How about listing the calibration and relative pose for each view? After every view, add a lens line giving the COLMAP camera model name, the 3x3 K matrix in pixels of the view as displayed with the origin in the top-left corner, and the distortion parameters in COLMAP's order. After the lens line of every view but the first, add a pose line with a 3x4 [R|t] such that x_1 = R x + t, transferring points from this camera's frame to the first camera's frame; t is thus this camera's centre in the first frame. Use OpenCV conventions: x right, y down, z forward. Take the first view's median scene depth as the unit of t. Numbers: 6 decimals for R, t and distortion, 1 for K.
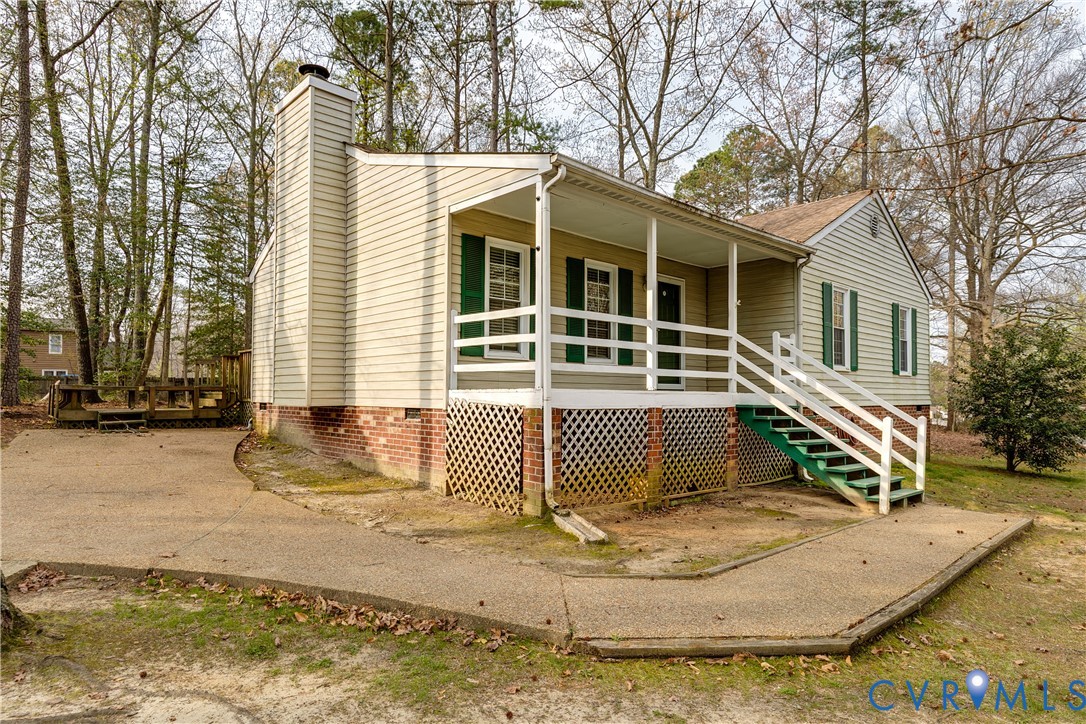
lens RADIAL K [[642.0, 0, 541.9], [0, 642.0, 375.9], [0, 0, 1]] dist [0.000009, 0.000509]
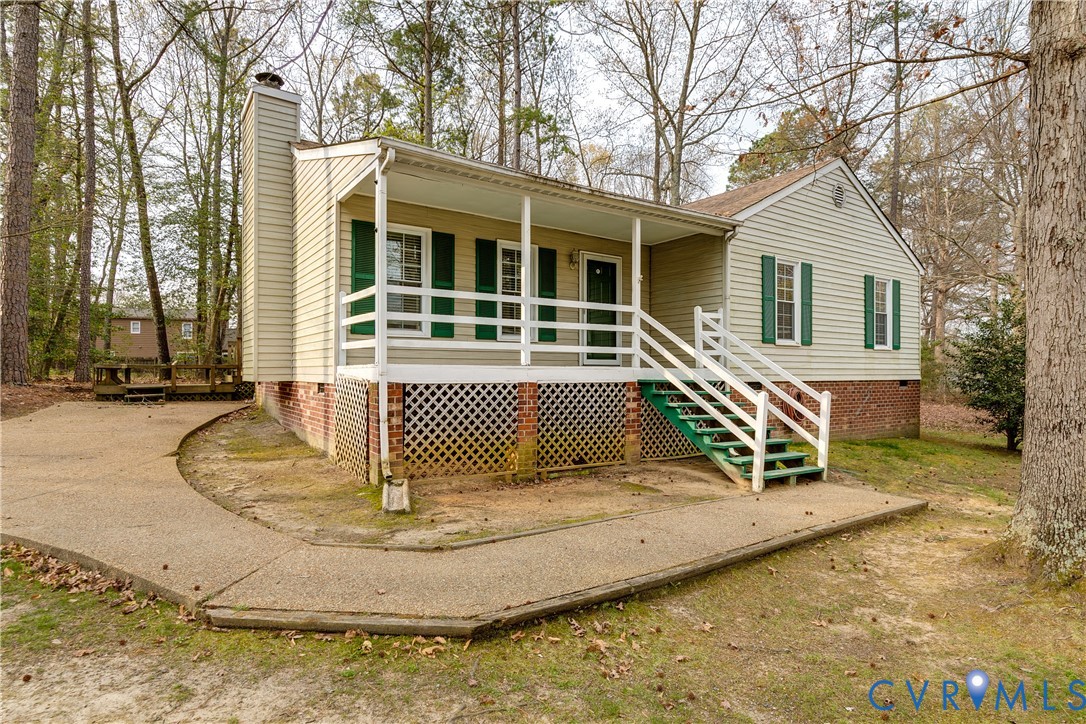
lens RADIAL K [[589.7, 0, 541.4], [0, 589.7, 365.4], [0, 0, 1]] dist [0.003048, -0.001089]
pose [[0.988546, -0.005318, -0.150826, 0.321365], [0.008042, 0.999815, 0.017456, 0.005980], [0.150706, -0.018469, 0.988406, 0.069329]]
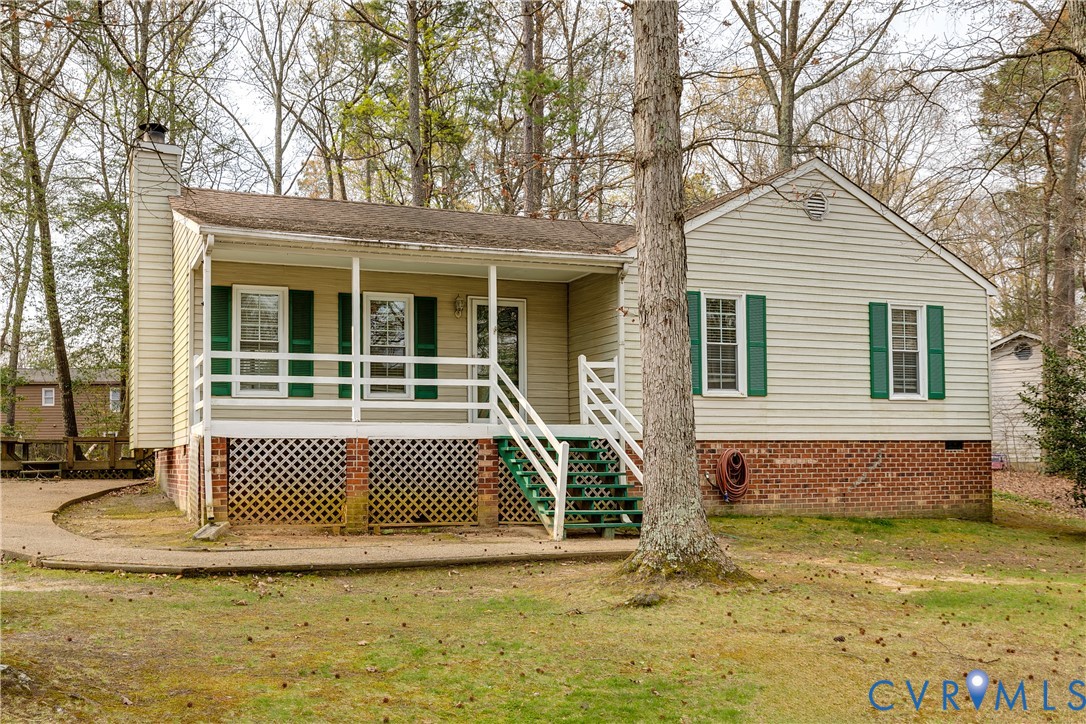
lens RADIAL K [[1093.1, 0, 487.9], [0, 1093.1, 415.9], [0, 0, 1]] dist [0.013157, 0.003743]
pose [[0.928636, -0.030867, -0.369706, 0.979444], [0.025175, 0.999479, -0.020212, 0.051792], [0.370137, 0.009462, 0.928929, -0.549290]]
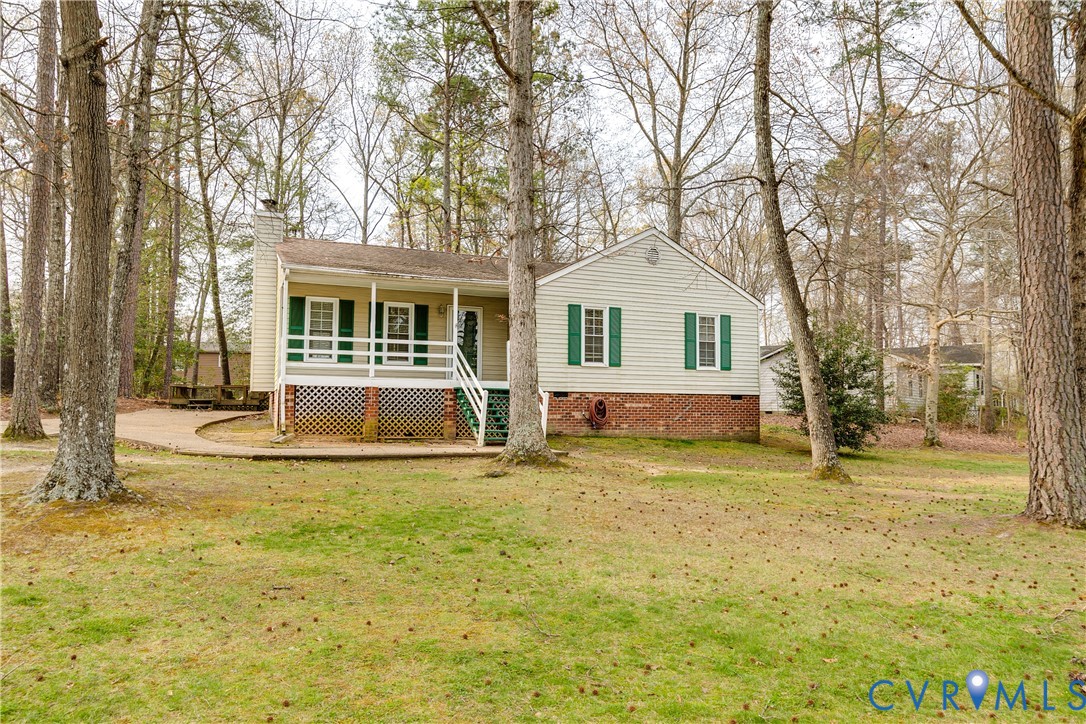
lens RADIAL K [[720.5, 0, 523.9], [0, 720.5, 362.6], [0, 0, 1]] dist [-0.003306, -0.000159]
pose [[0.930844, -0.023880, -0.364636, 1.247119], [0.009034, 0.999061, -0.042366, 0.067562], [0.365306, 0.036142, 0.930186, -0.698807]]
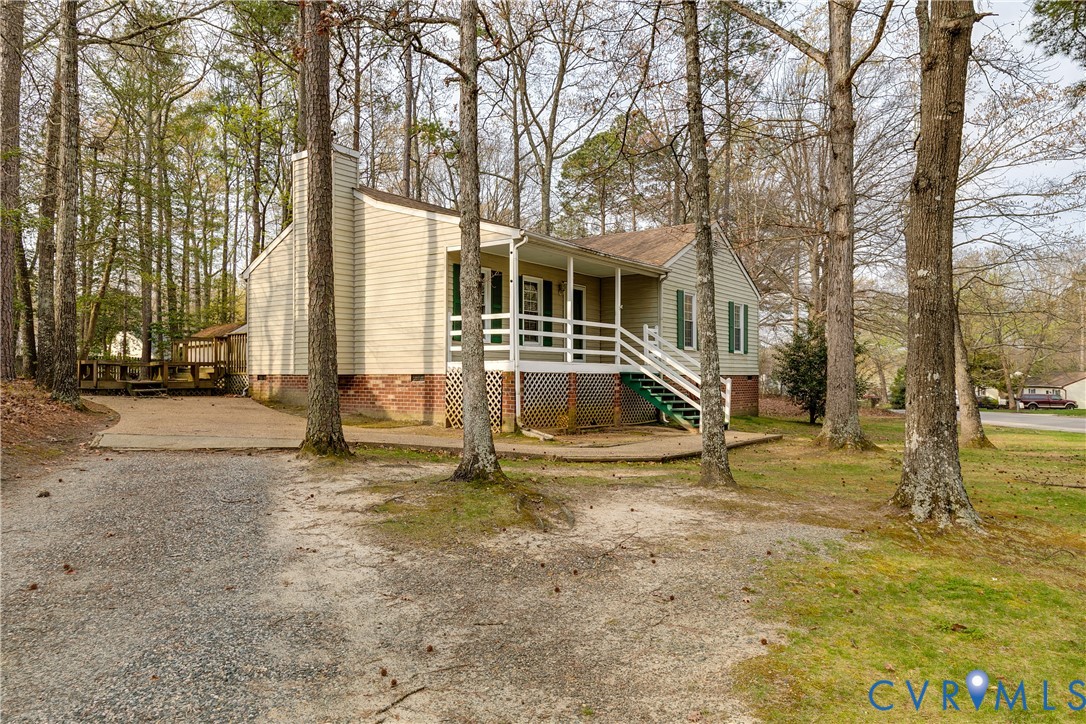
lens RADIAL K [[737.0, 0, 543.0], [0, 737.0, 362.0], [0, 0, 1]] dist [-0.003103, -0.000424]
pose [[0.982662, -0.001575, 0.185401, -0.235971], [-0.000193, 0.999955, 0.009516, 0.003985], [-0.185408, -0.009386, 0.982617, -0.802938]]
